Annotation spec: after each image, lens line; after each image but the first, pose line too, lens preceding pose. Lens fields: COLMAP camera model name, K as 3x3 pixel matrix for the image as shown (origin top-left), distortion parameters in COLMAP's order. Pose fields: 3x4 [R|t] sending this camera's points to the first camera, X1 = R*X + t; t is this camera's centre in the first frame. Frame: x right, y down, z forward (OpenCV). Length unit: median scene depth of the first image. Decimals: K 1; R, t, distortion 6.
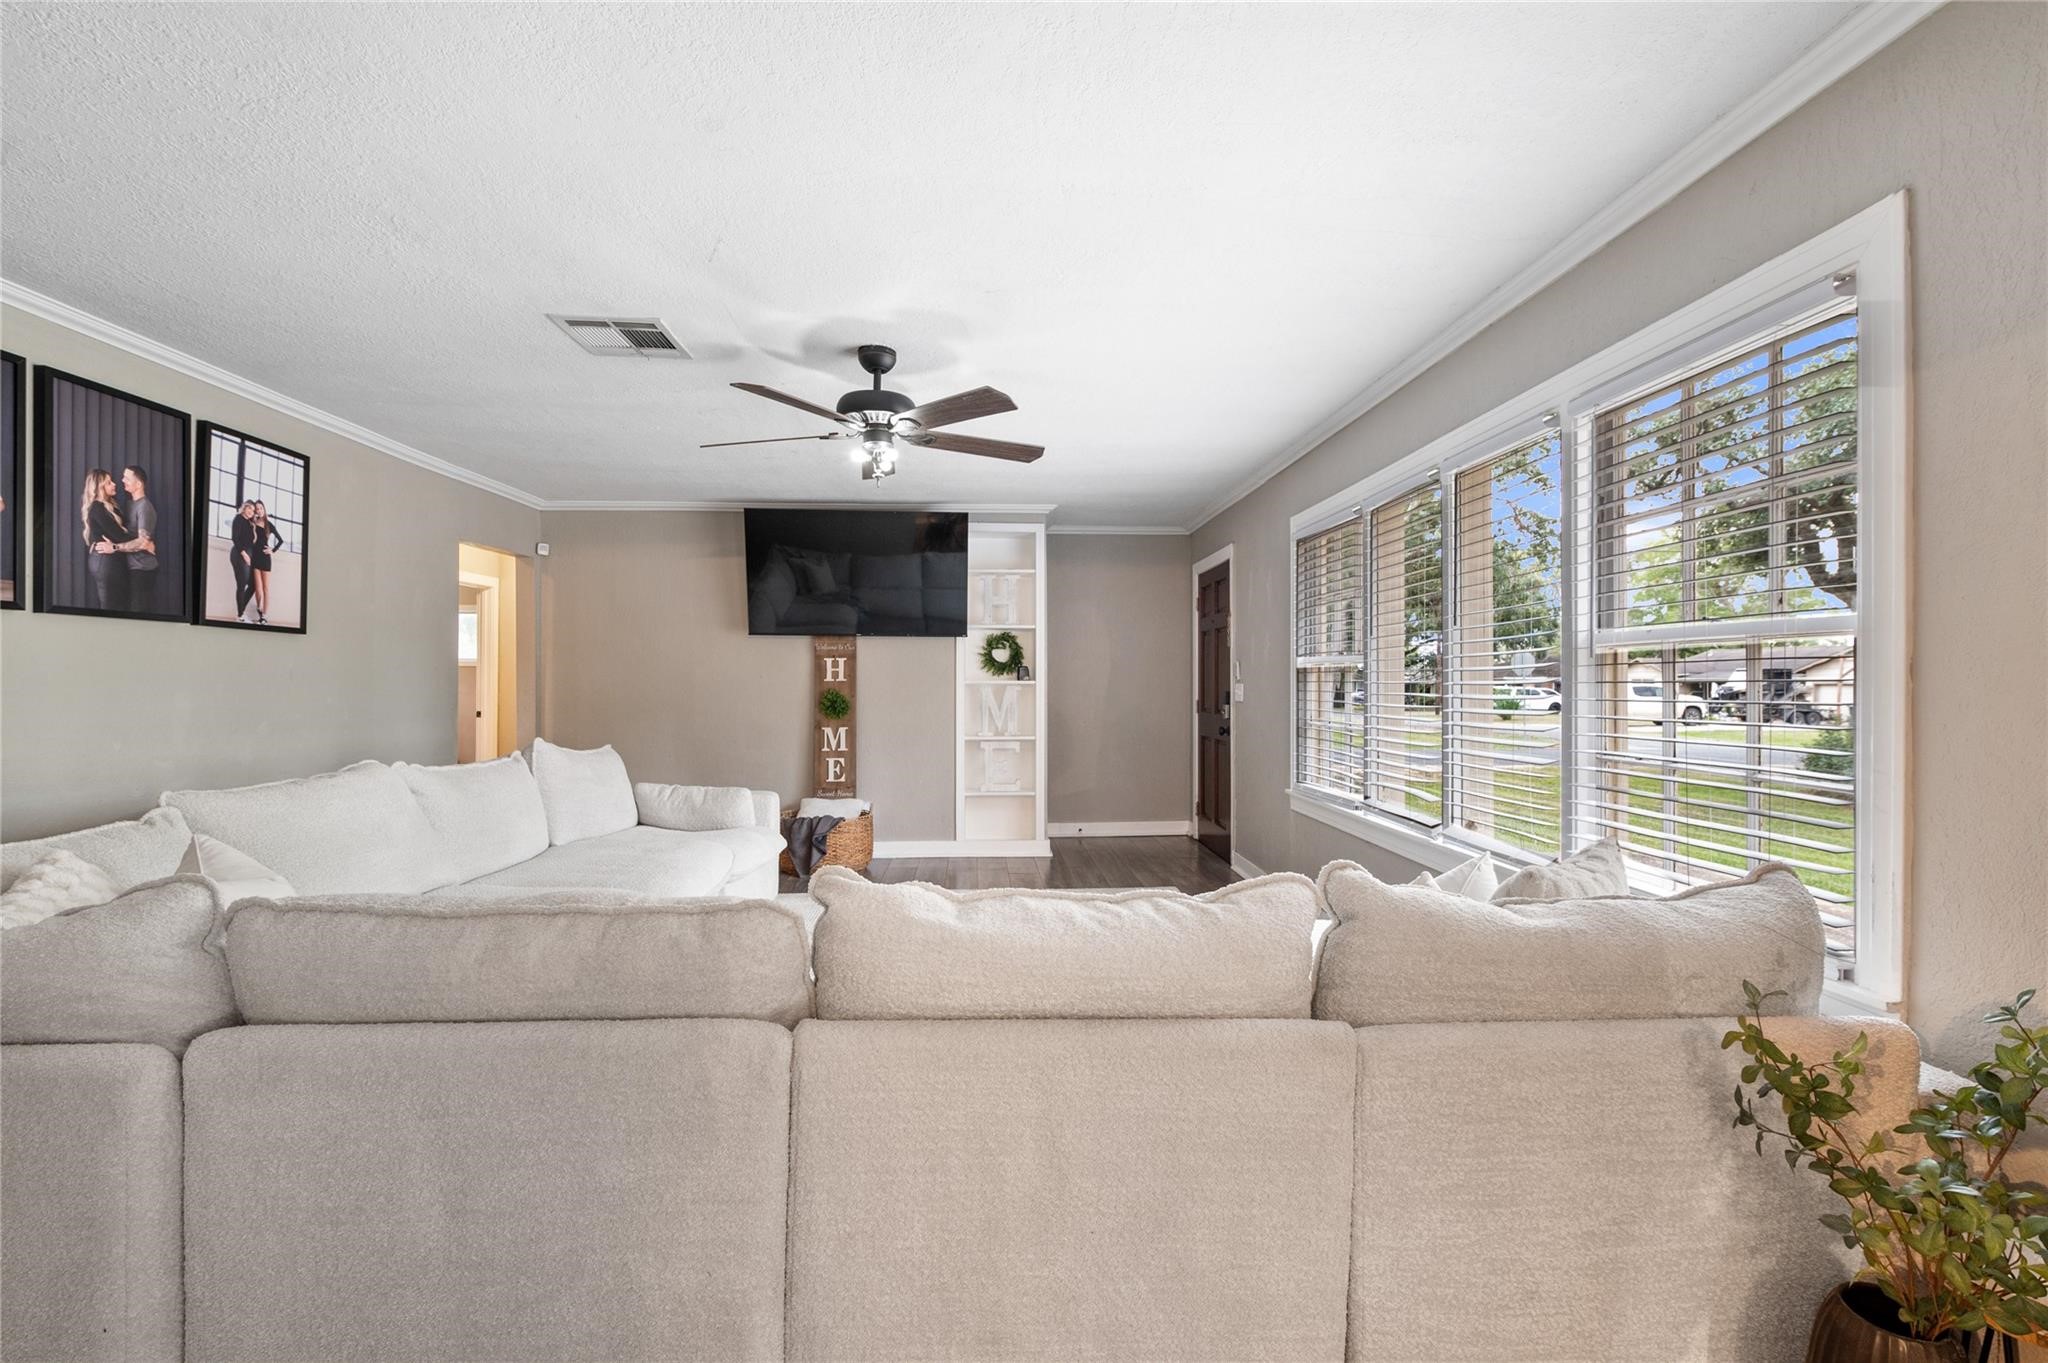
lens RADIAL K [[921.8, 0, 1011.9], [0, 921.8, 689.0], [0, 0, 1]] dist [-0.005626, -0.000586]
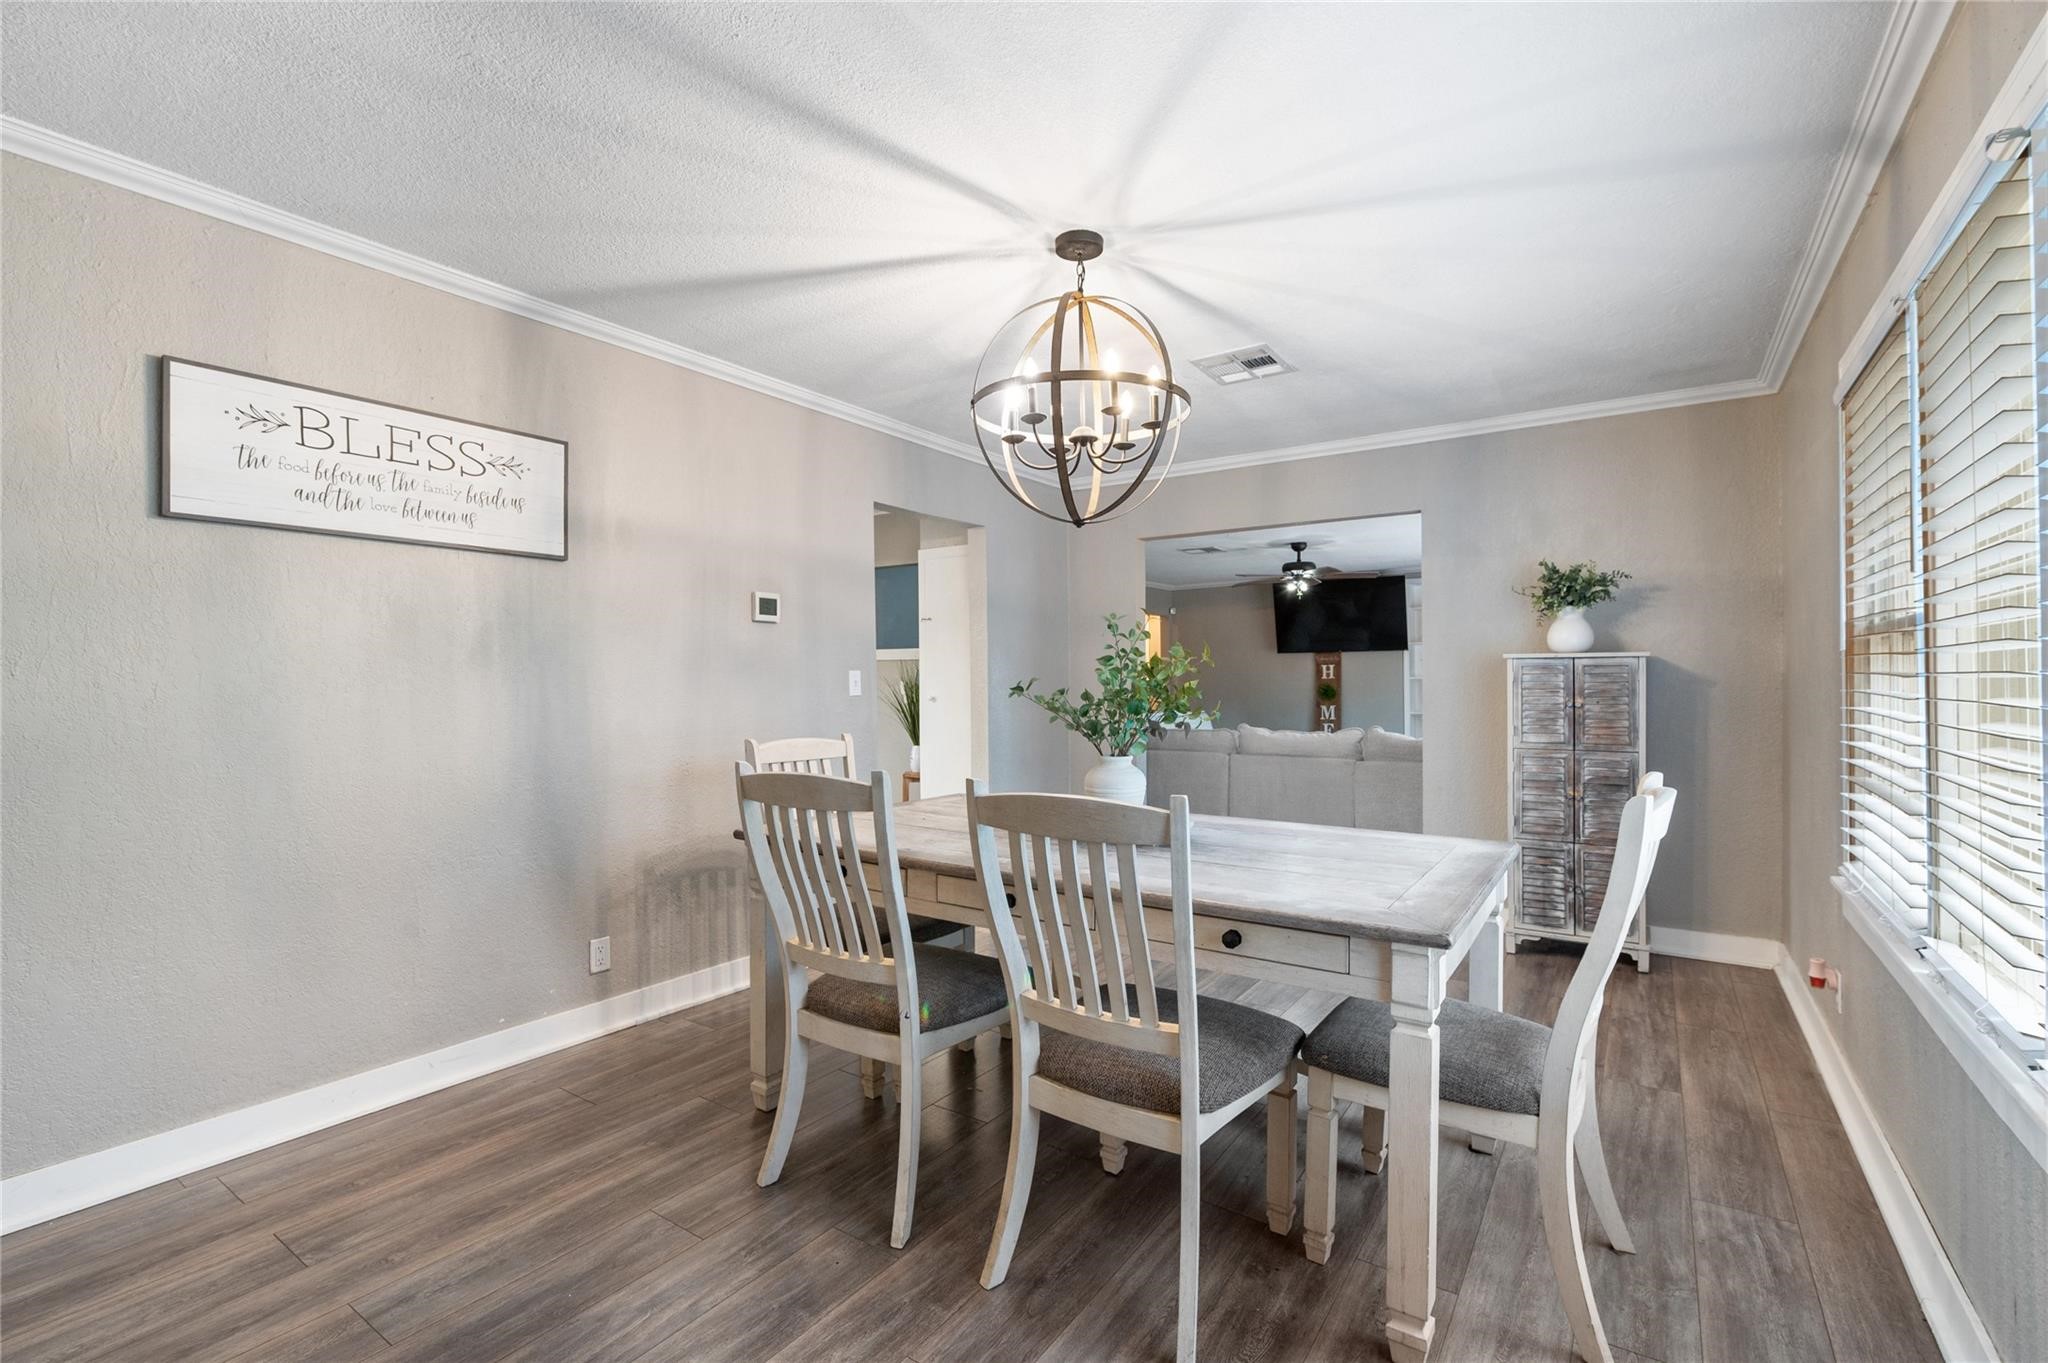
lens RADIAL K [[921.8, 0, 1015.7], [0, 921.8, 683.8], [0, 0, 1]] dist [-0.005626, -0.000586]
pose [[0.805399, -0.003893, -0.592720, 0.611927], [0.000026, 0.999979, -0.006532, 0.020701], [0.592733, 0.005246, 0.805382, -1.246546]]
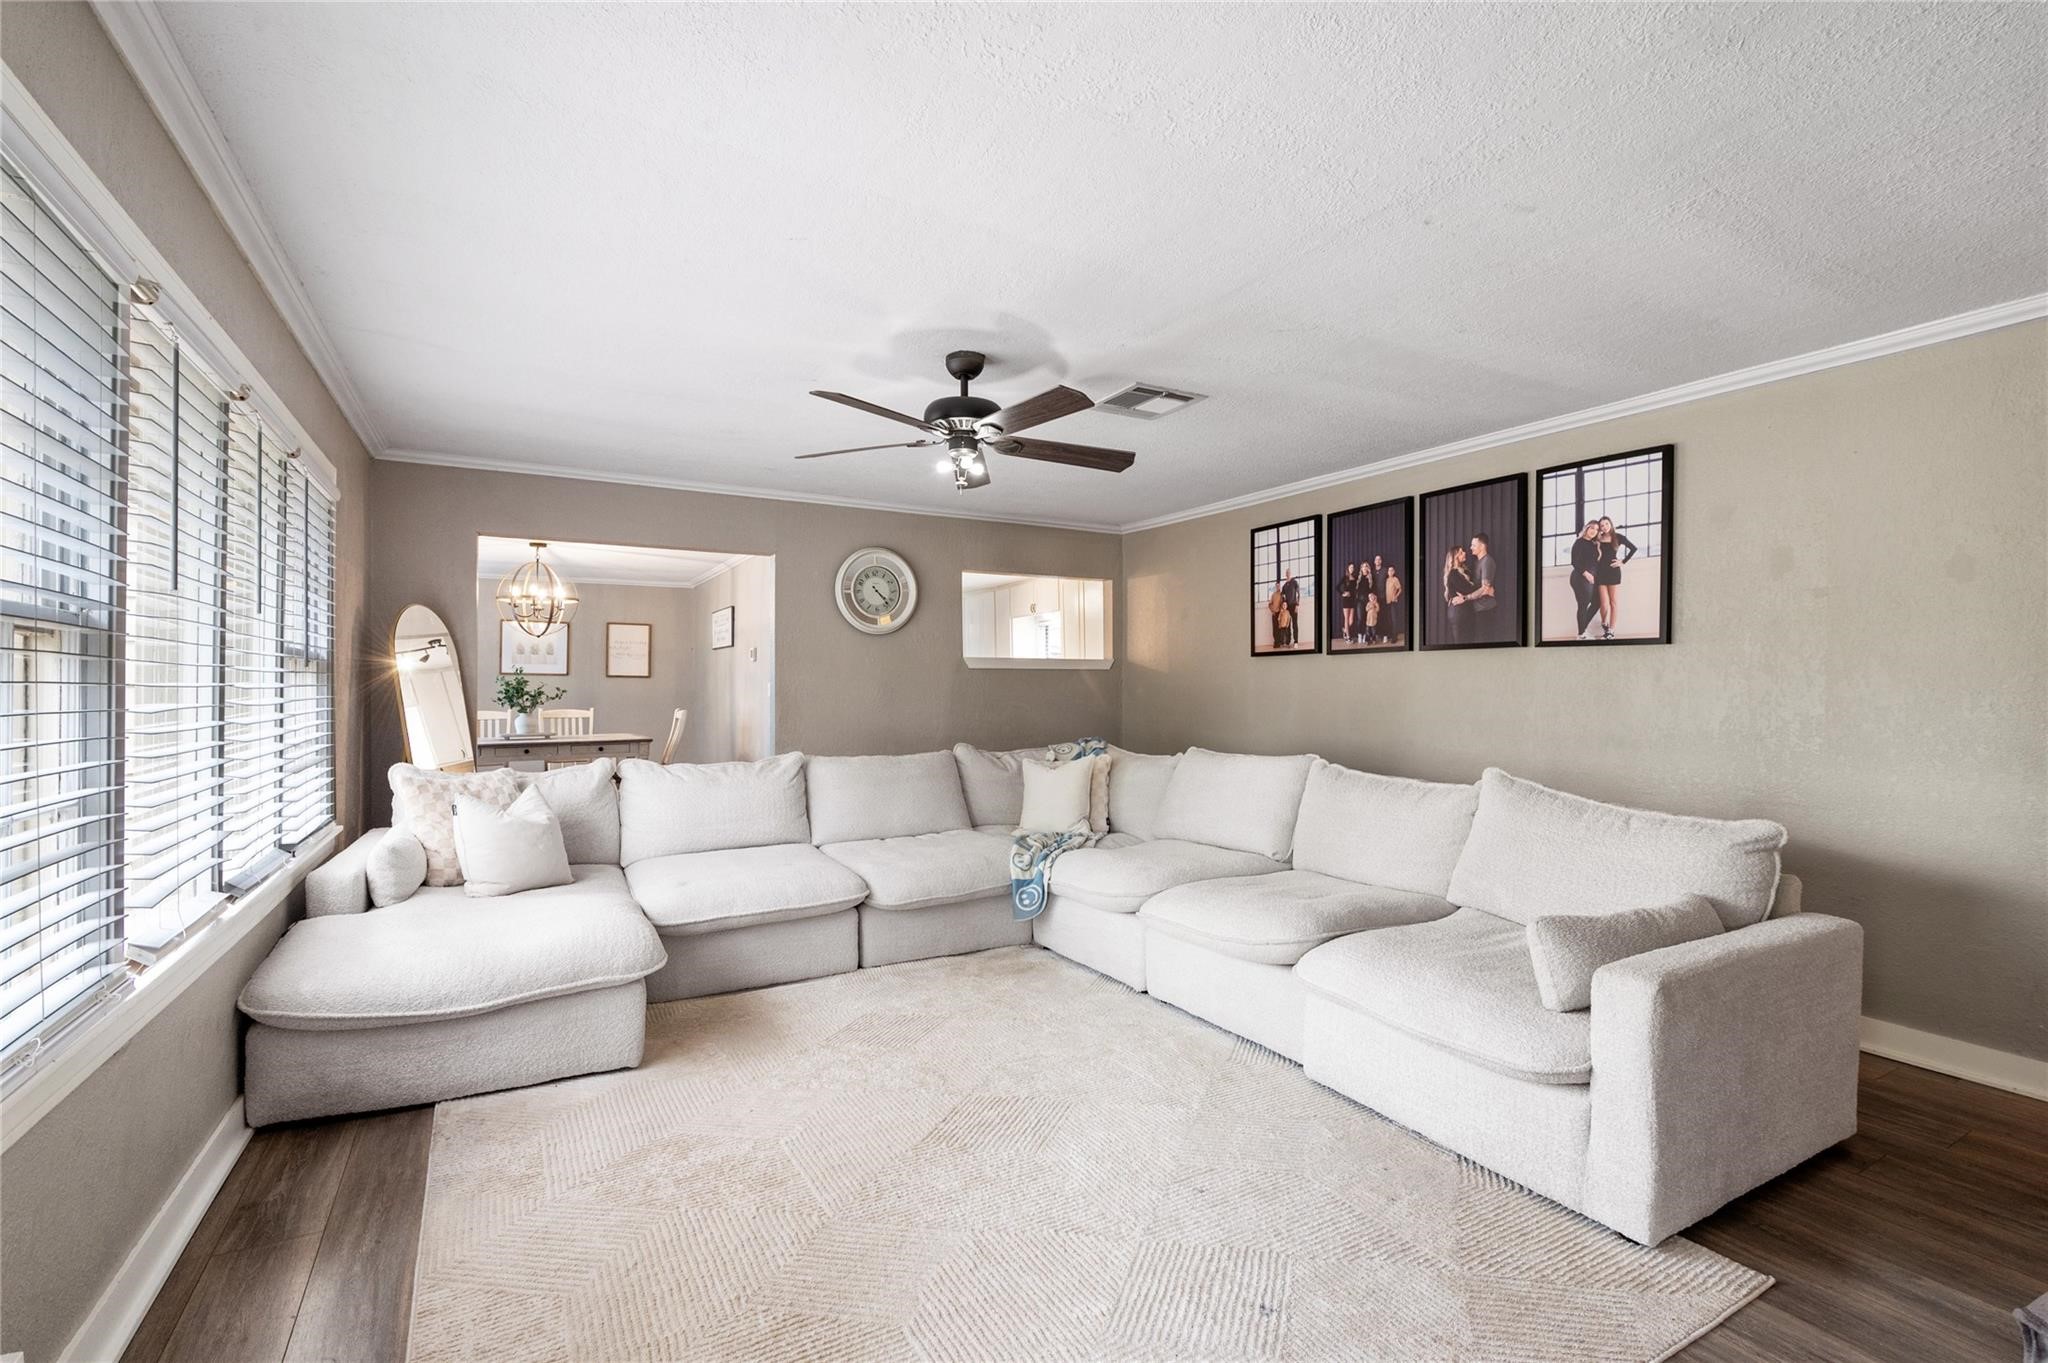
lens RADIAL K [[921.8, 0, 1030.1], [0, 921.8, 685.8], [0, 0, 1]] dist [-0.005626, -0.000586]
pose [[-0.885504, -0.010808, -0.464507, 0.213747], [-0.012359, 0.999924, 0.000296, -0.012222], [0.464468, 0.006003, -0.885570, 1.645531]]
